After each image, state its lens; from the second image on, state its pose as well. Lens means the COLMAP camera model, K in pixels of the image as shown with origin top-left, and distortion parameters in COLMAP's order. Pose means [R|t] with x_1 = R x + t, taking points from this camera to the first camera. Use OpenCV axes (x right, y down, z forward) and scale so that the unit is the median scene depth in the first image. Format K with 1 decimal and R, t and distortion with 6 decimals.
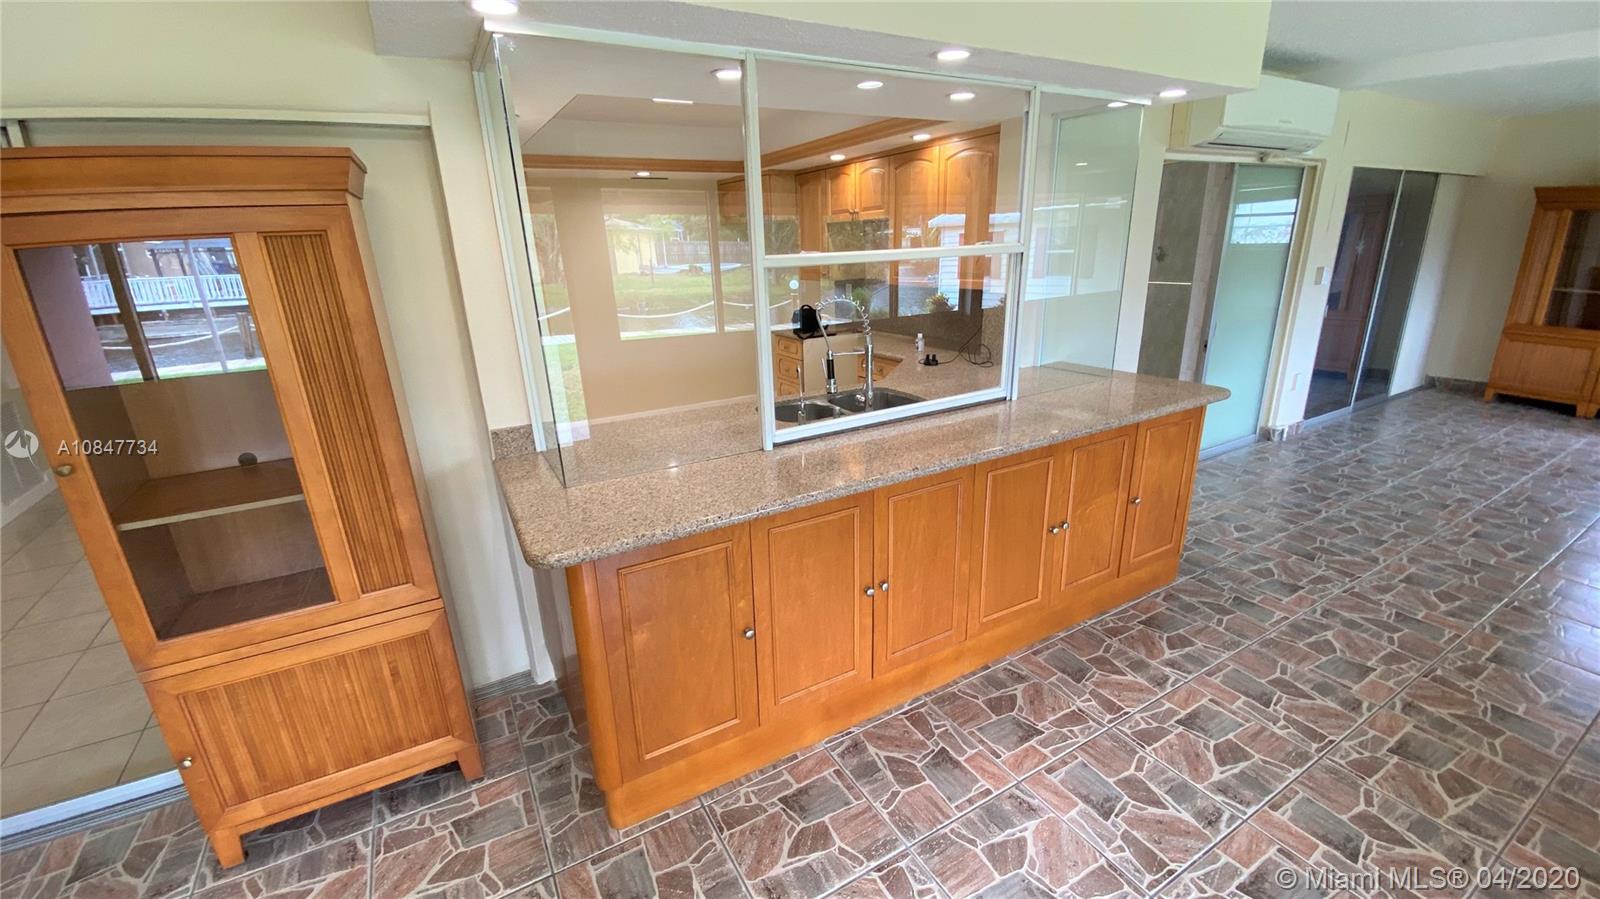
lens RADIAL K [[652.6, 0, 792.6], [0, 652.6, 443.7], [0, 0, 1]] dist [0.007491, -0.012938]
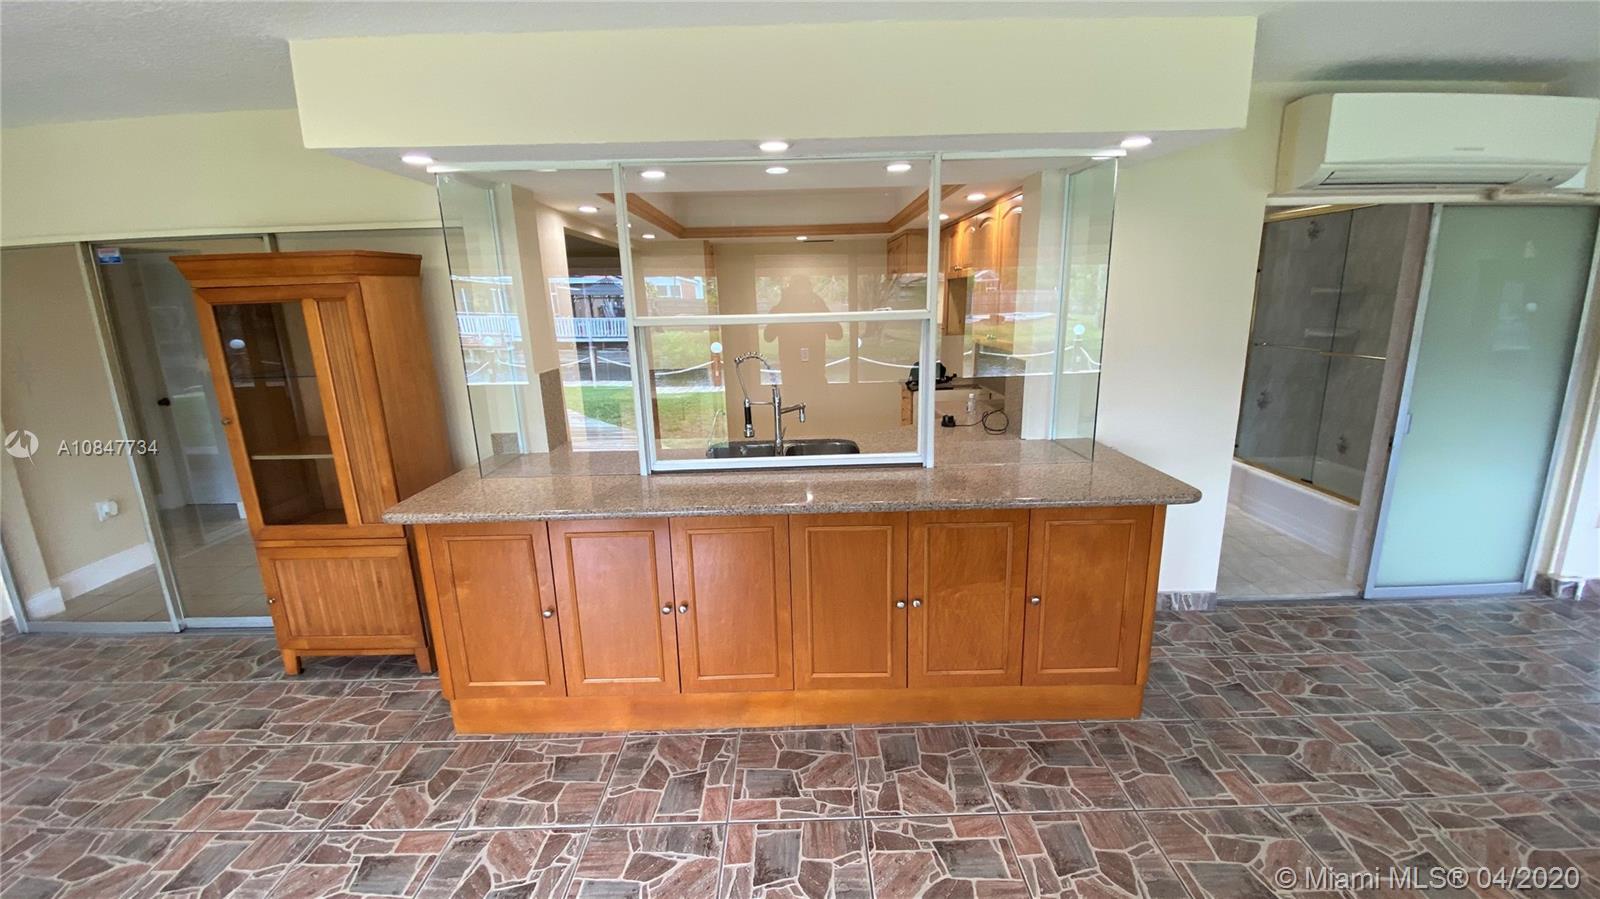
lens RADIAL K [[652.6, 0, 805.4], [0, 652.6, 441.4], [0, 0, 1]] dist [0.007491, -0.012938]
pose [[0.869755, 0.115437, -0.479792, 0.713423], [-0.148869, 0.988337, -0.032074, -0.052463], [0.470494, 0.099322, 0.876796, 0.074163]]
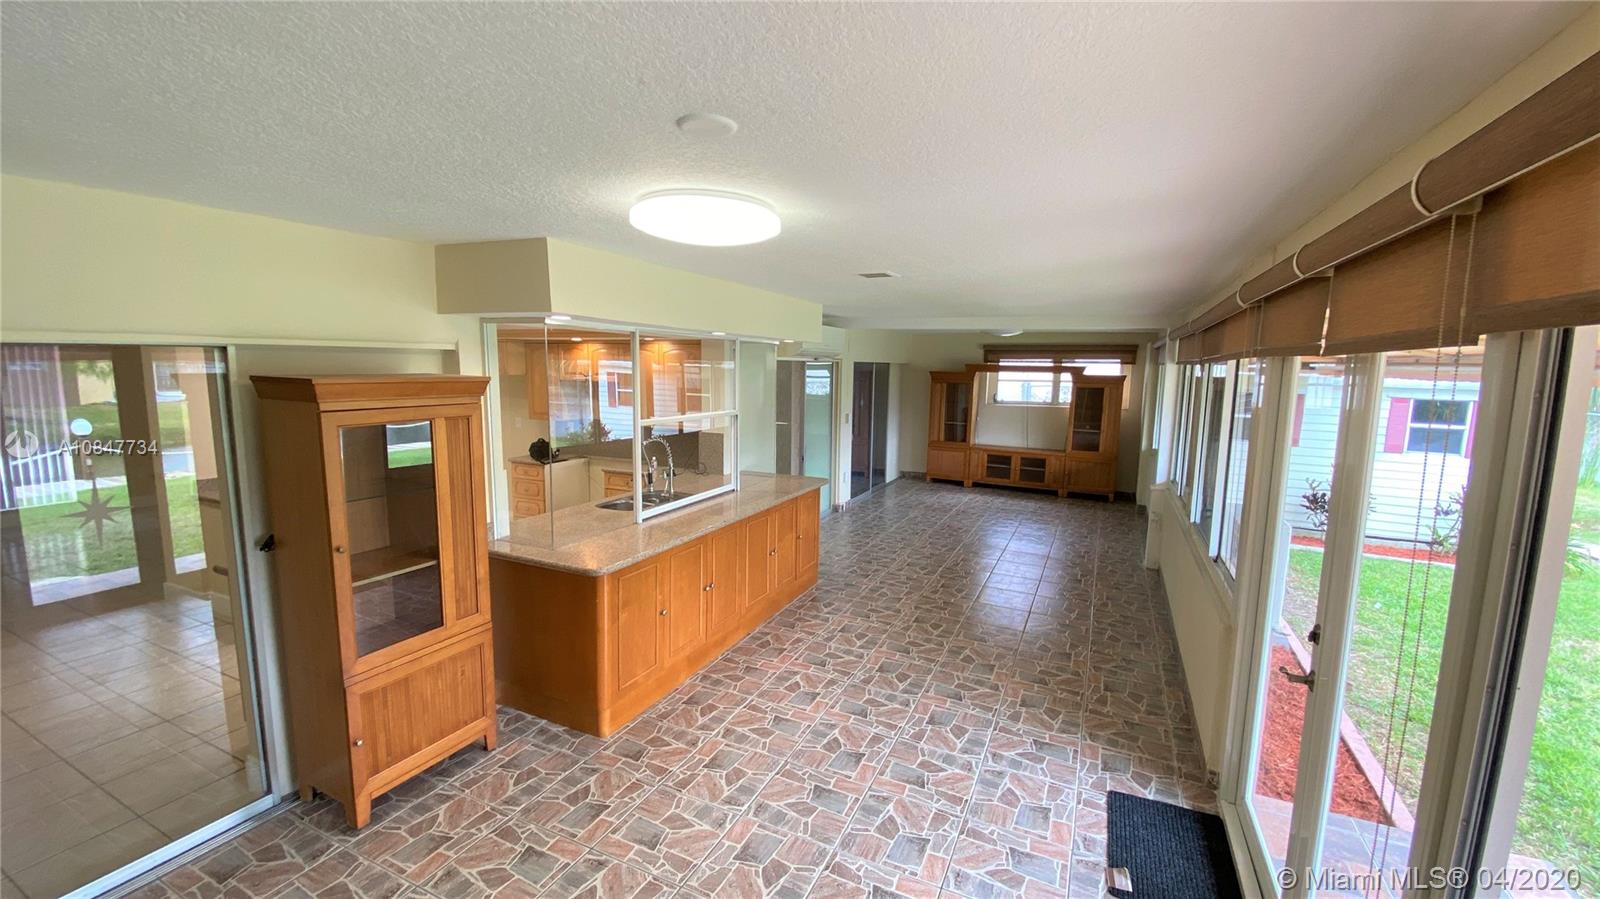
lens RADIAL K [[652.6, 0, 794.2], [0, 652.6, 451.1], [0, 0, 1]] dist [0.007491, -0.012938]
pose [[0.818701, -0.031666, 0.573347, -0.647622], [0.132179, 0.982058, -0.134503, 0.103342], [-0.558800, 0.185902, 0.808197, -0.664049]]
